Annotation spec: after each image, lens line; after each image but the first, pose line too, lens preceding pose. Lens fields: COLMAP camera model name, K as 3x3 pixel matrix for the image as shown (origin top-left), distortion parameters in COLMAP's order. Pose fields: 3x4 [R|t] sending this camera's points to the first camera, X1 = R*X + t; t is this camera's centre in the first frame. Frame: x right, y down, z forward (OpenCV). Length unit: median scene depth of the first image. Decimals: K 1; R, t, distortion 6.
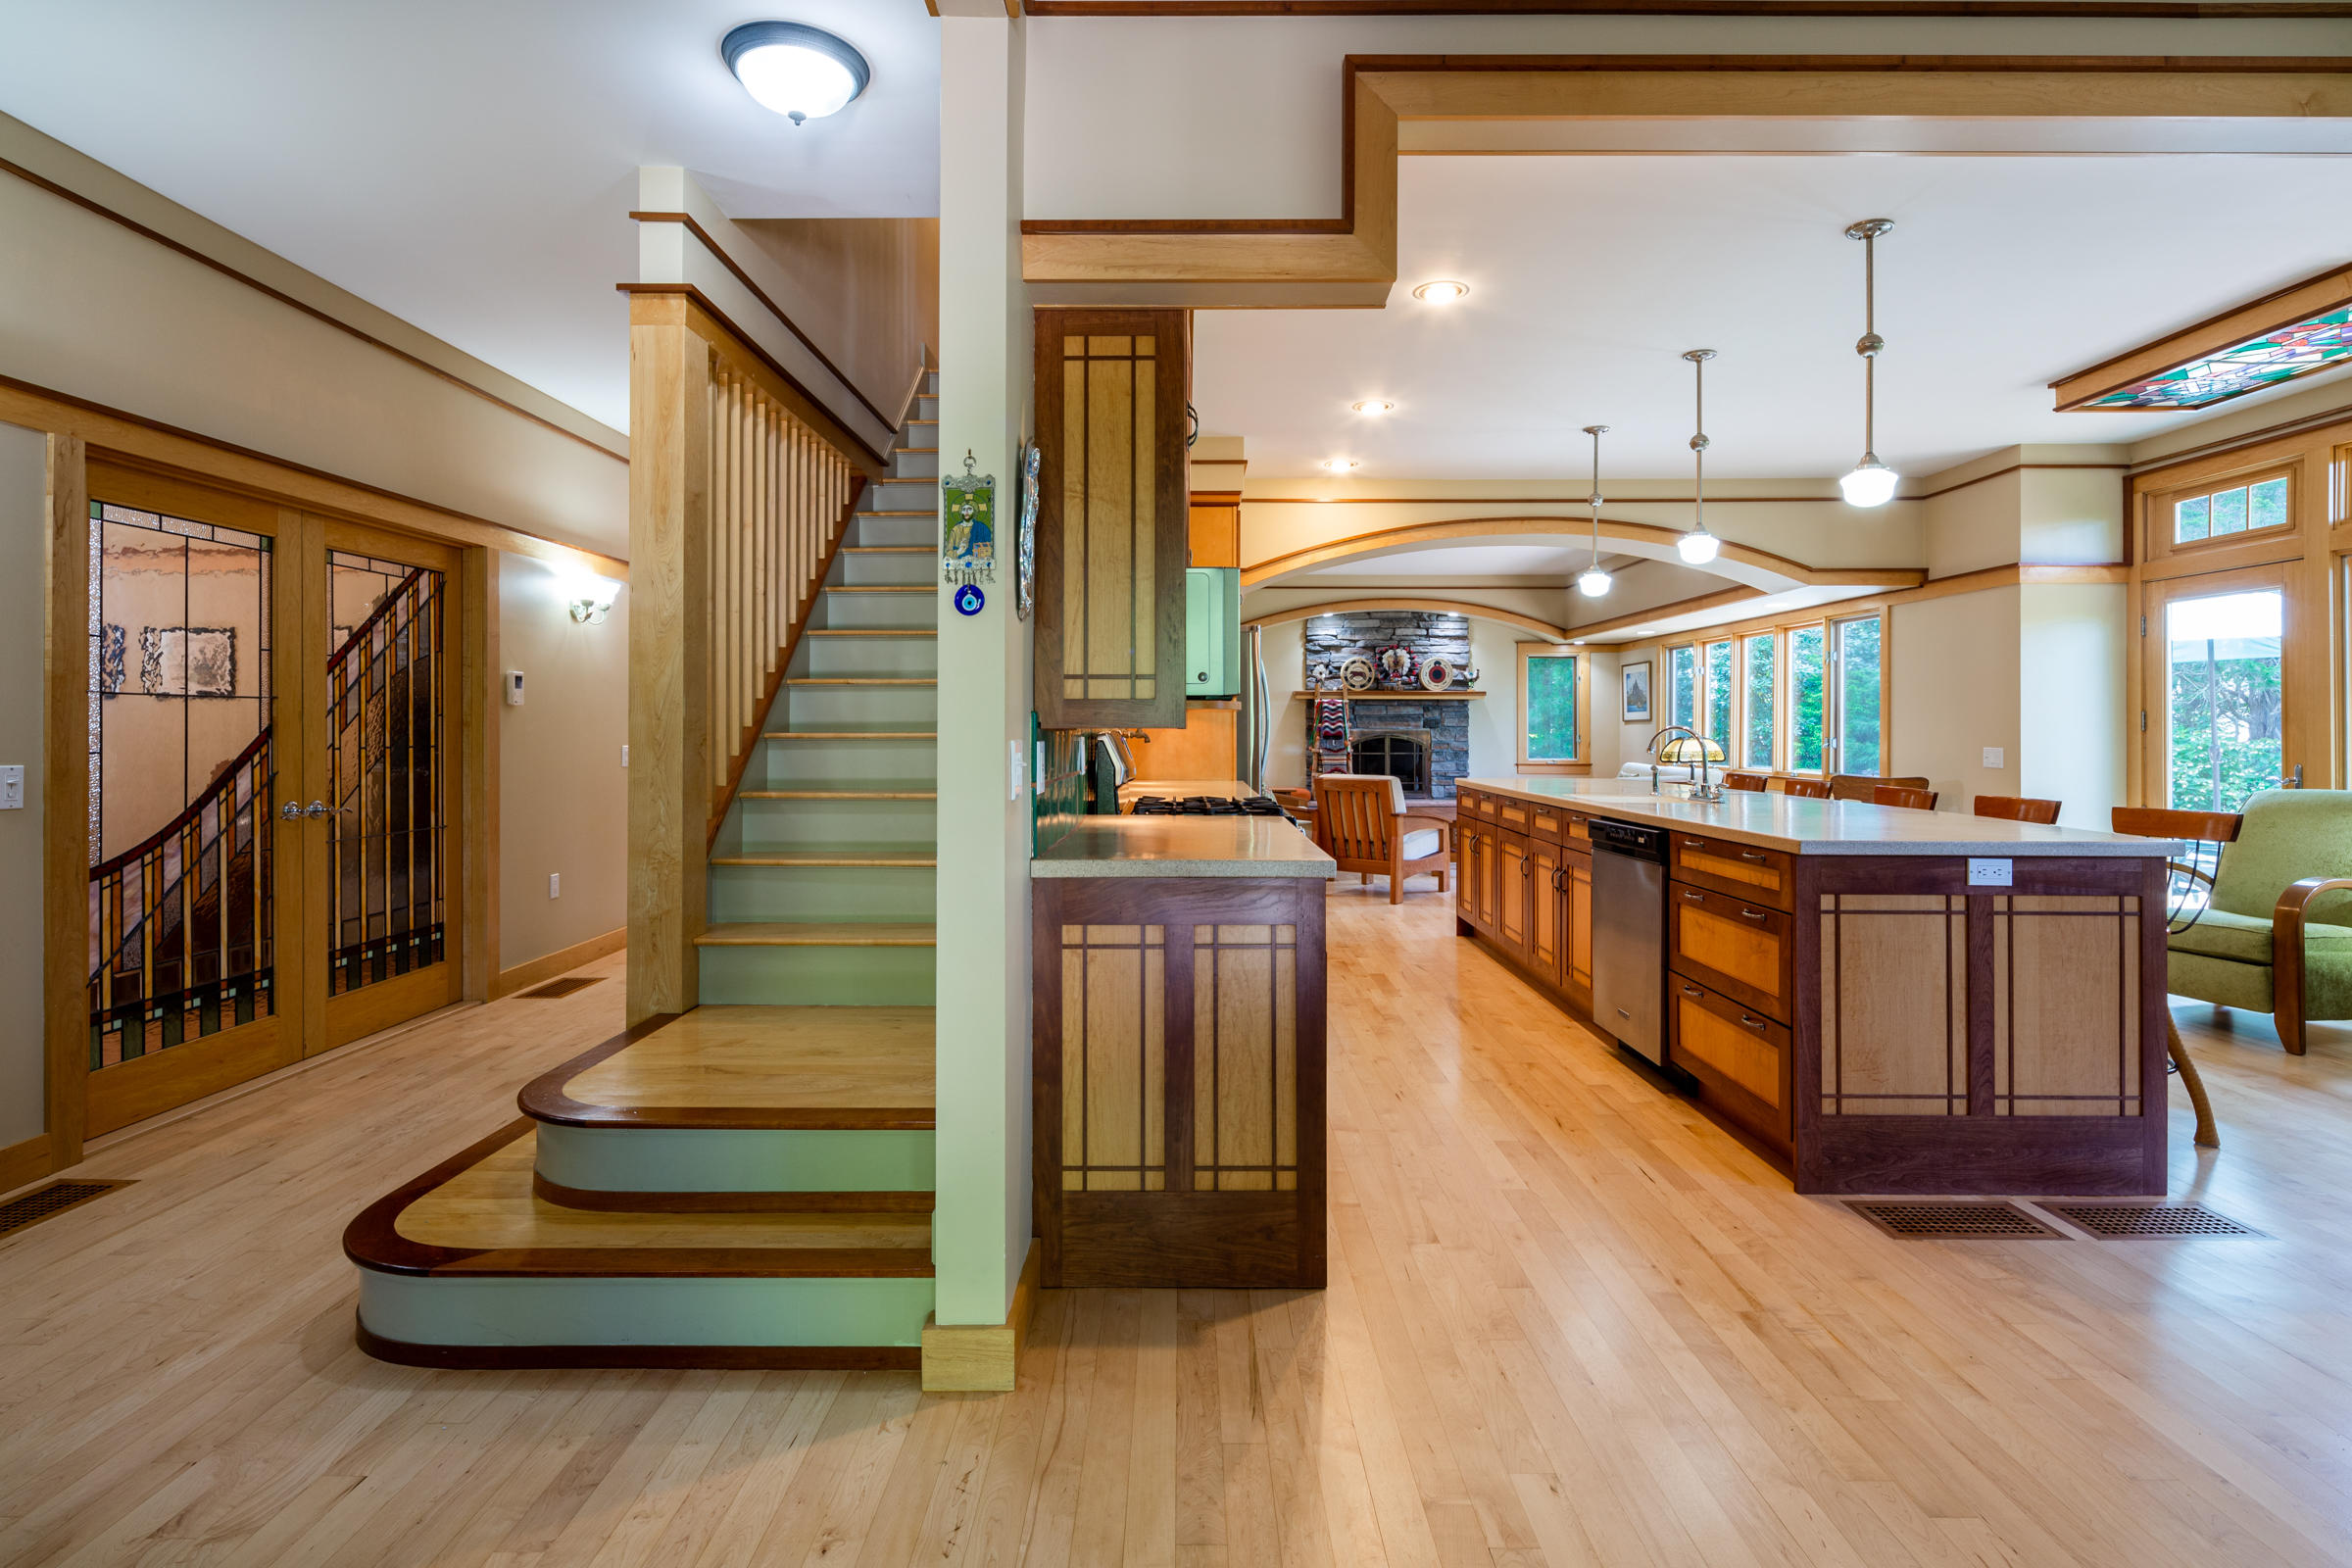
lens RADIAL K [[1159.0, 0, 1156.2], [0, 1159.0, 724.6], [0, 0, 1]] dist [0.004640, -0.004370]
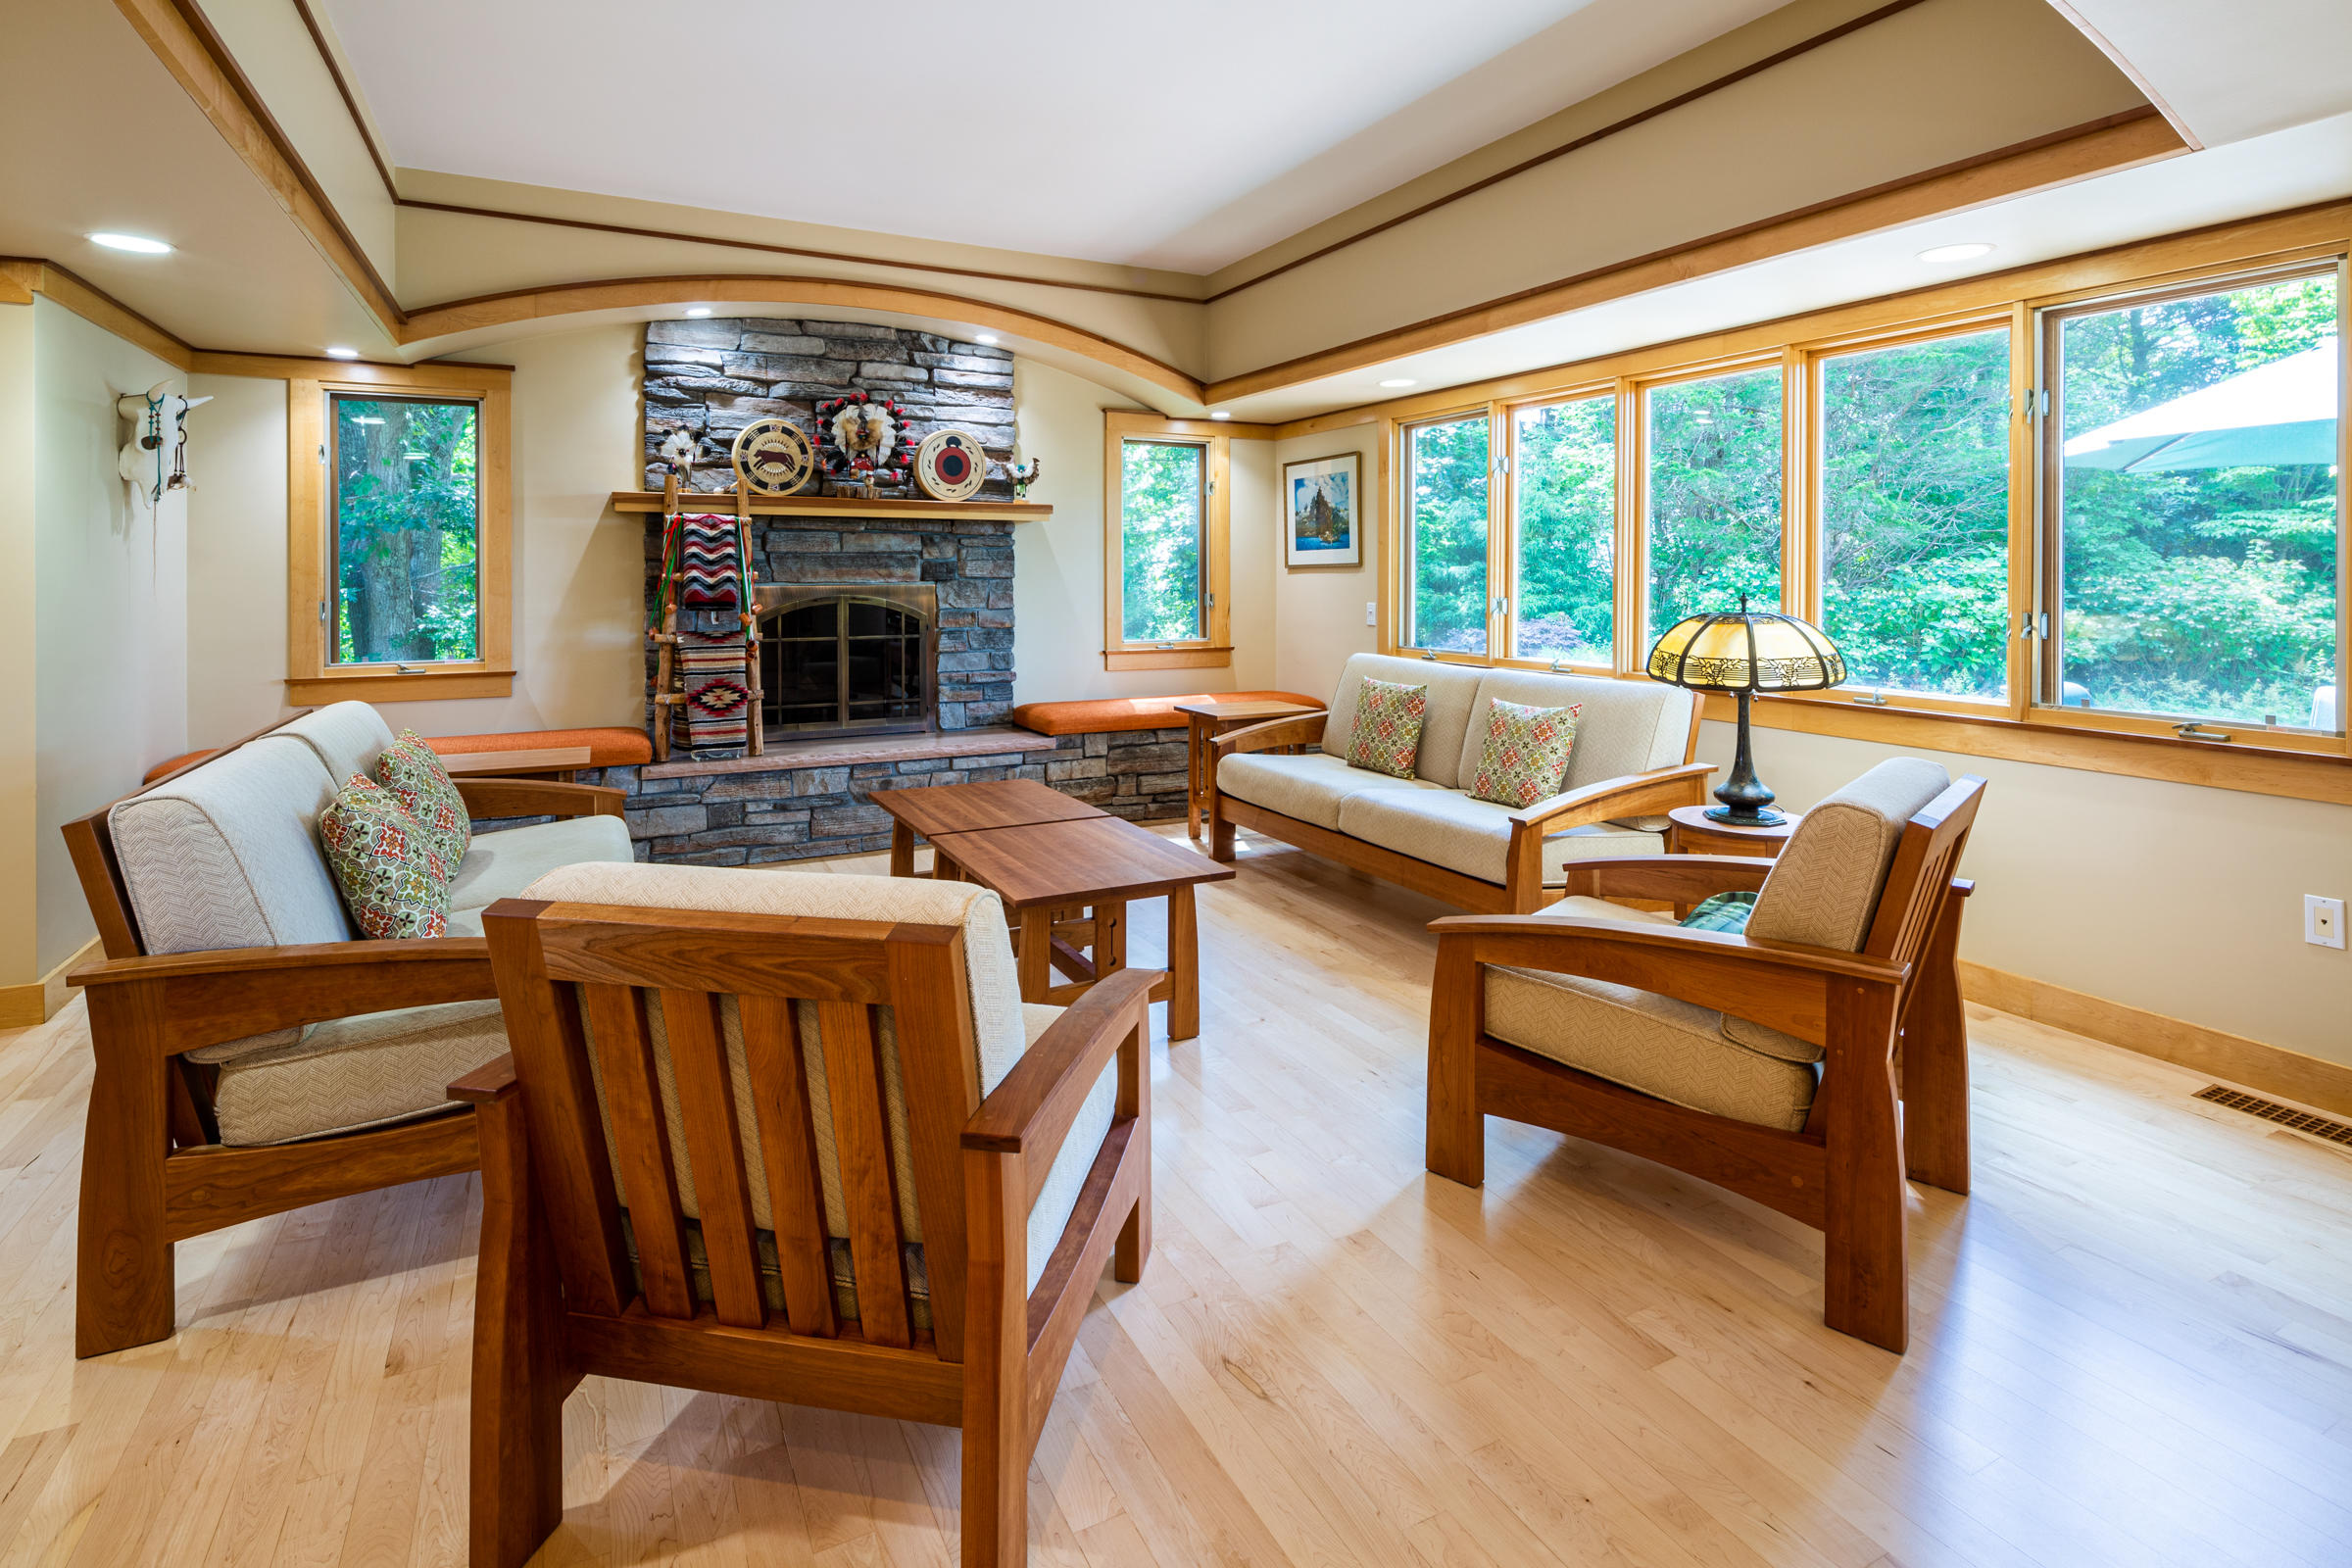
lens RADIAL K [[1159.0, 0, 1173.8], [0, 1159.0, 572.4], [0, 0, 1]] dist [0.004640, -0.004370]
pose [[0.877863, -0.001468, 0.478910, 0.253062], [-0.000072, 0.999995, 0.003198, -0.005378], [-0.478912, -0.002842, 0.877858, 1.423011]]
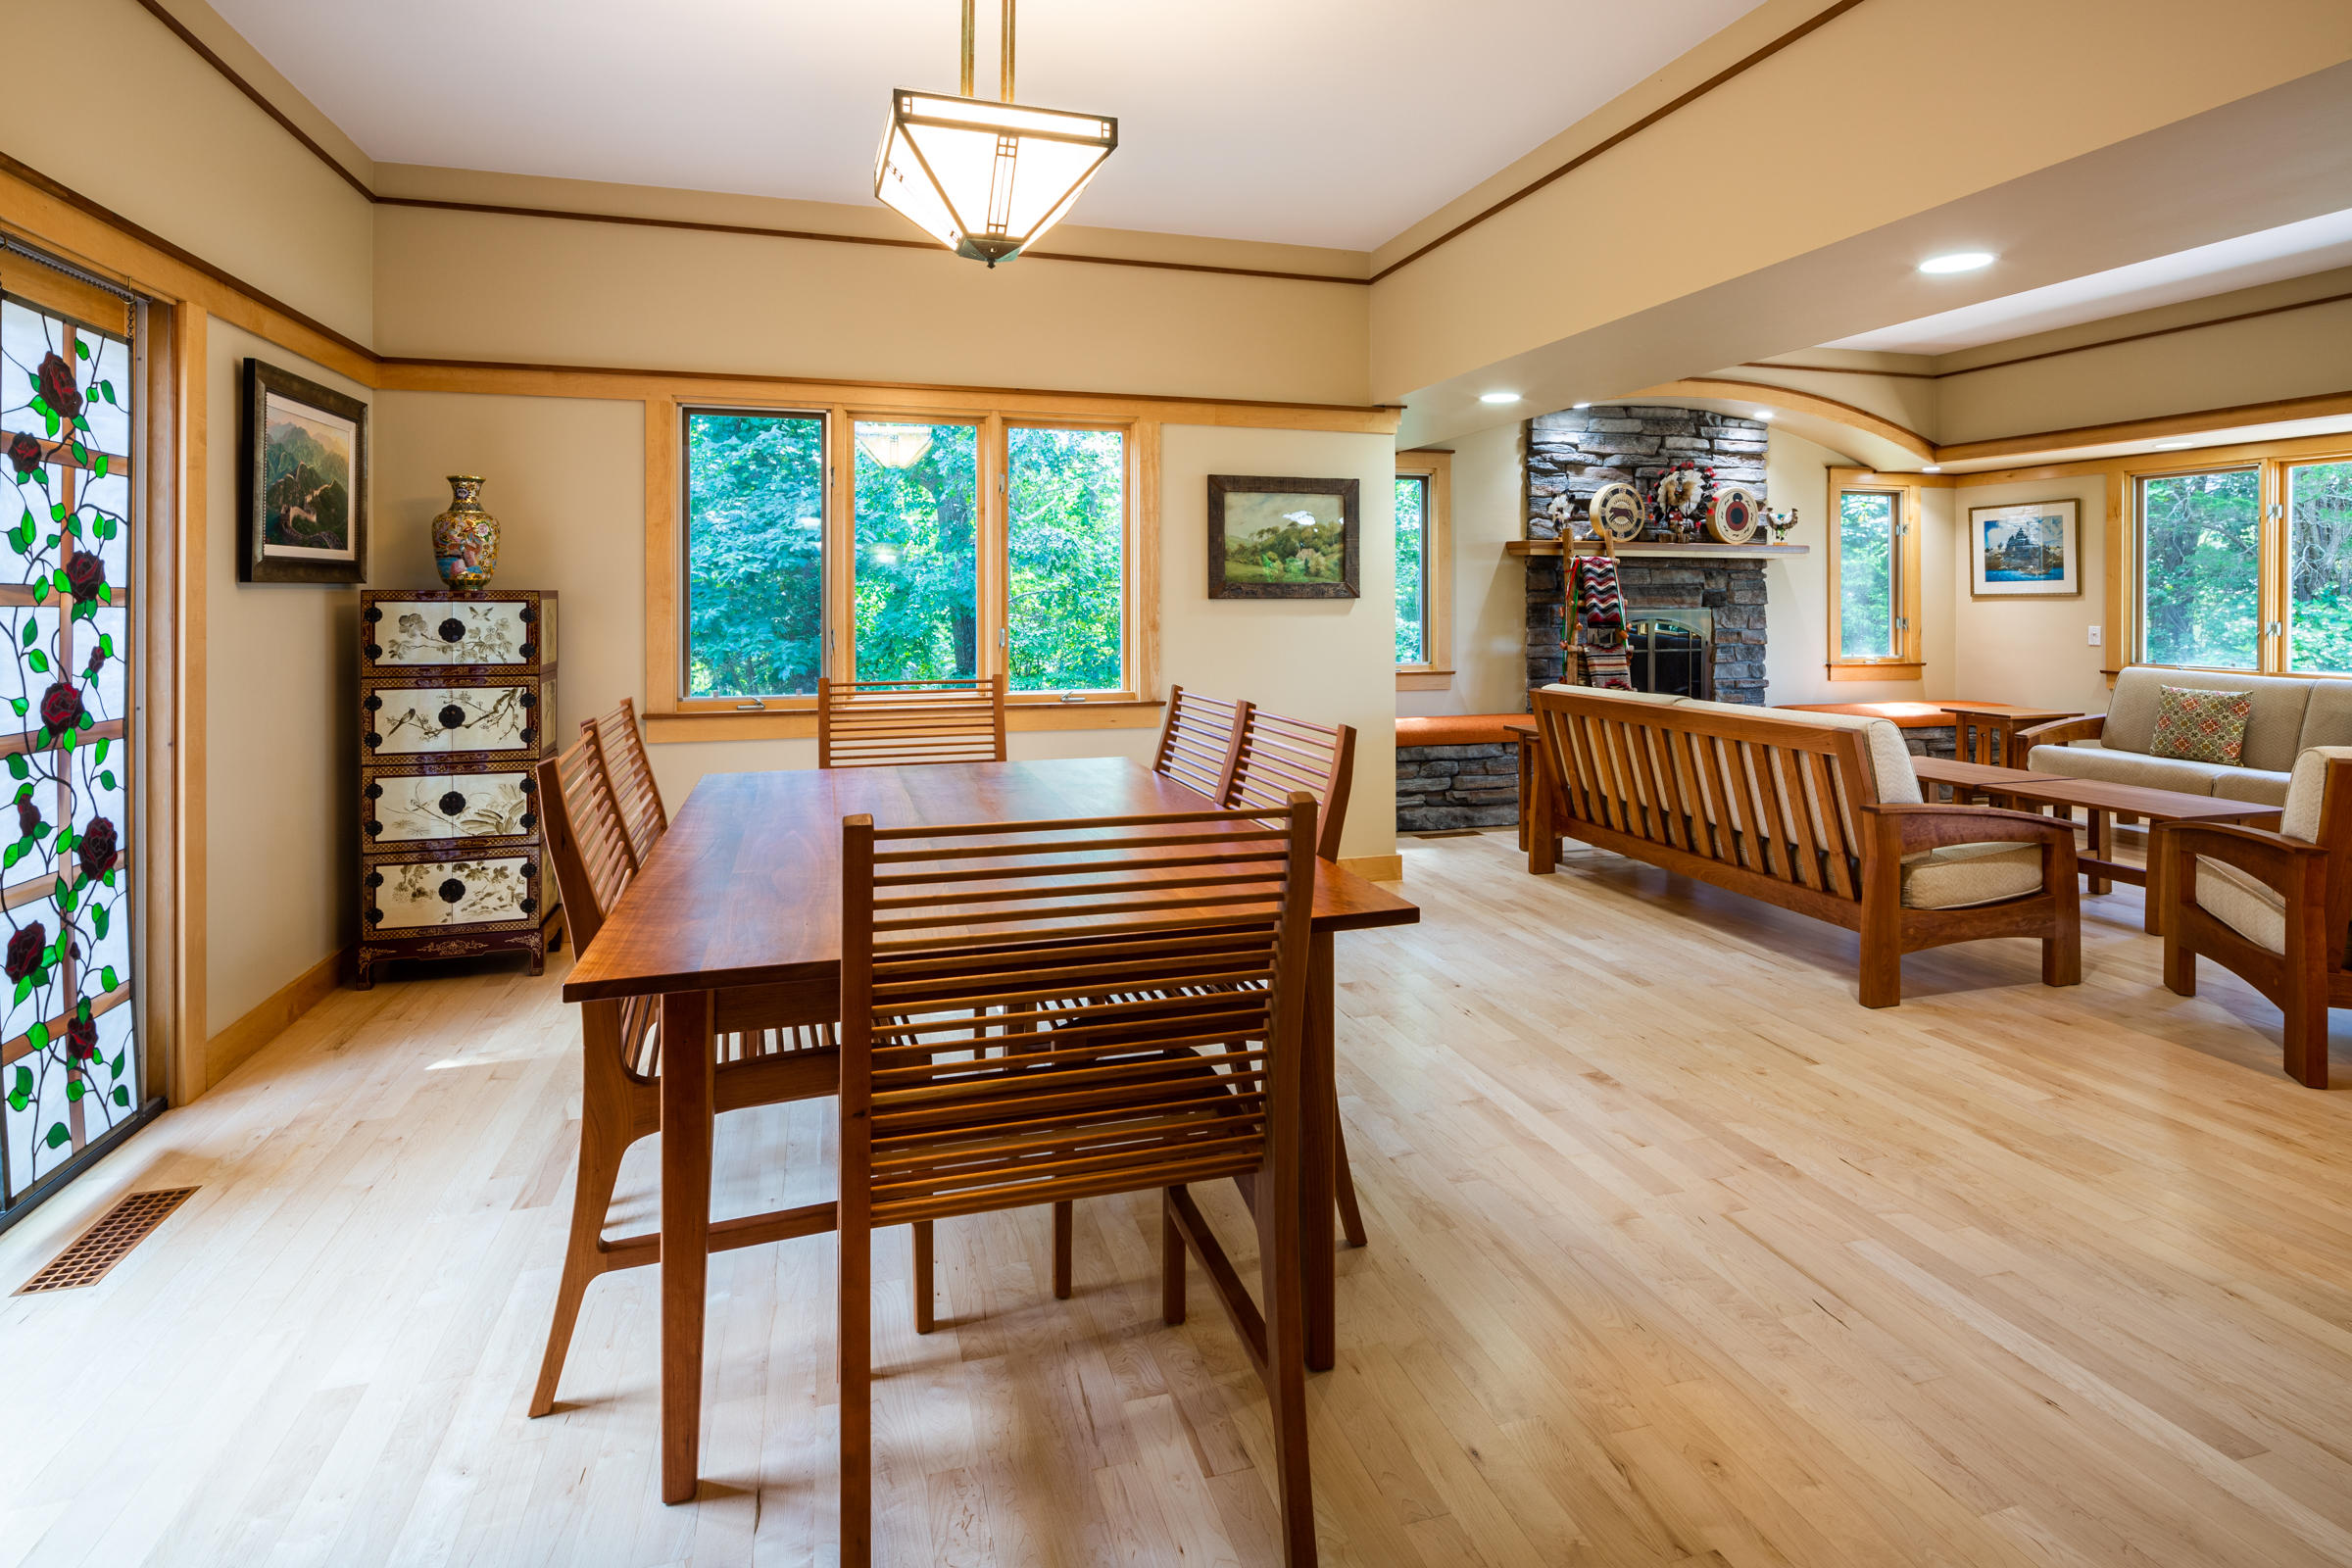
lens RADIAL K [[1159.0, 0, 1162.3], [0, 1159.0, 601.8], [0, 0, 1]] dist [0.004640, -0.004370]
pose [[0.953546, -0.001501, 0.301245, -0.549578], [-0.000902, 0.999969, 0.007835, -0.010455], [-0.301247, -0.007742, 0.953515, 1.359352]]
